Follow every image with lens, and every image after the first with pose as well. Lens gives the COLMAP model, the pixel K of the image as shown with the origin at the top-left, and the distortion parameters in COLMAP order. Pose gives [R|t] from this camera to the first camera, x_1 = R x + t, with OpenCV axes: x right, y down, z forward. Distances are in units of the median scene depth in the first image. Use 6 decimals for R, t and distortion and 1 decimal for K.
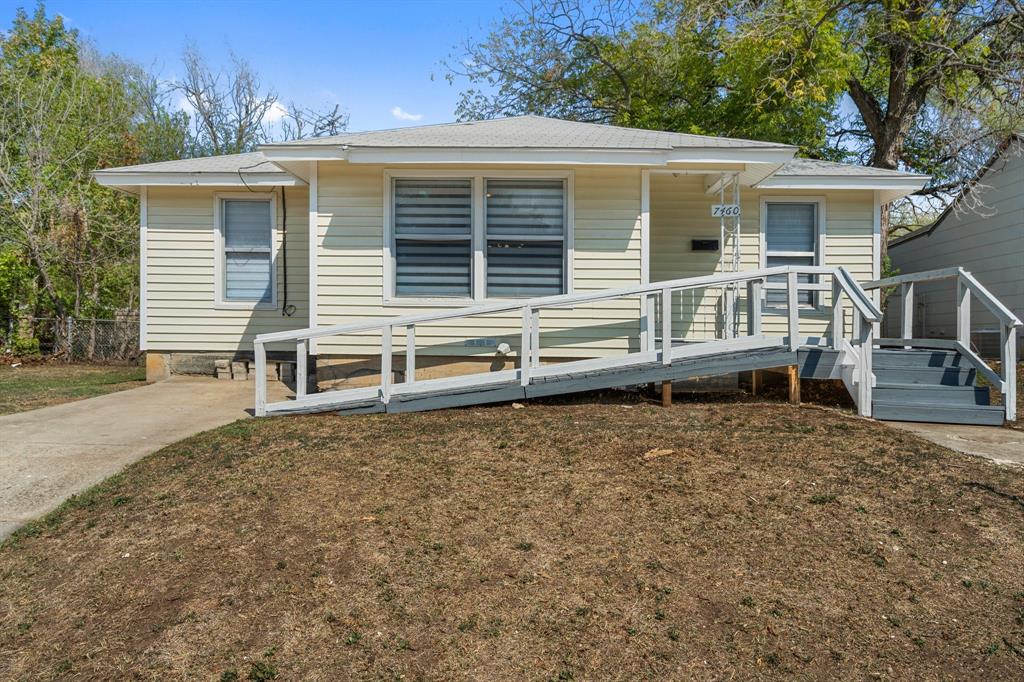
lens RADIAL K [[732.5, 0, 517.9], [0, 732.5, 368.2], [0, 0, 1]] dist [0.012495, -0.008682]
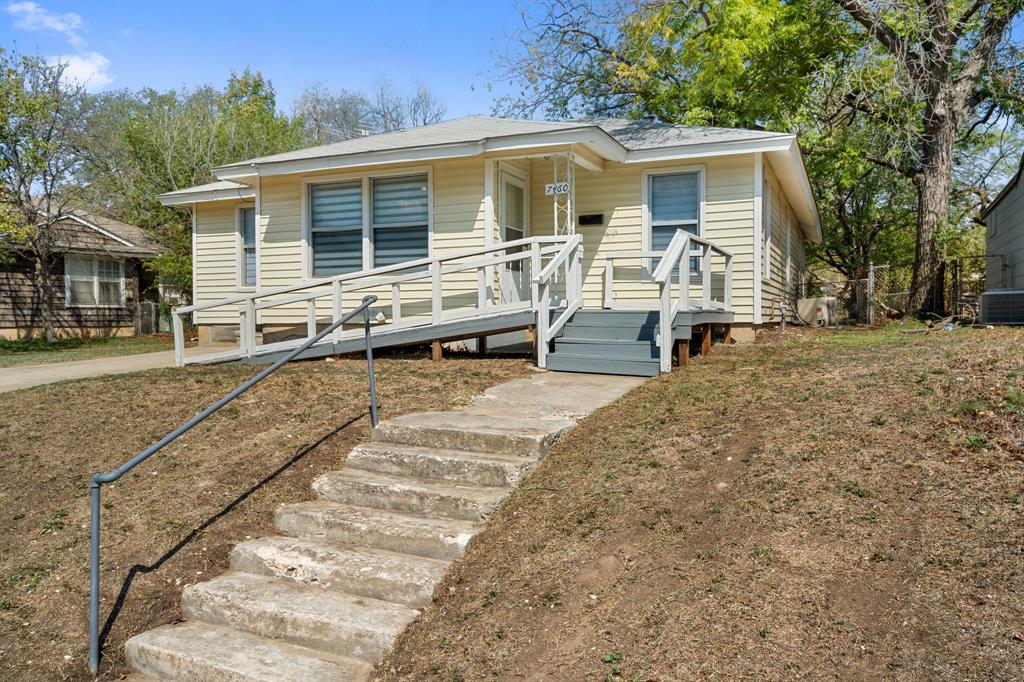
lens RADIAL K [[732.5, 0, 514.0], [0, 732.5, 338.2], [0, 0, 1]] dist [0.012495, -0.008682]
pose [[0.929722, -0.005697, -0.368218, 0.622043], [-0.002534, 0.999758, -0.021866, 0.033398], [0.368254, 0.021263, 0.929482, -0.039879]]
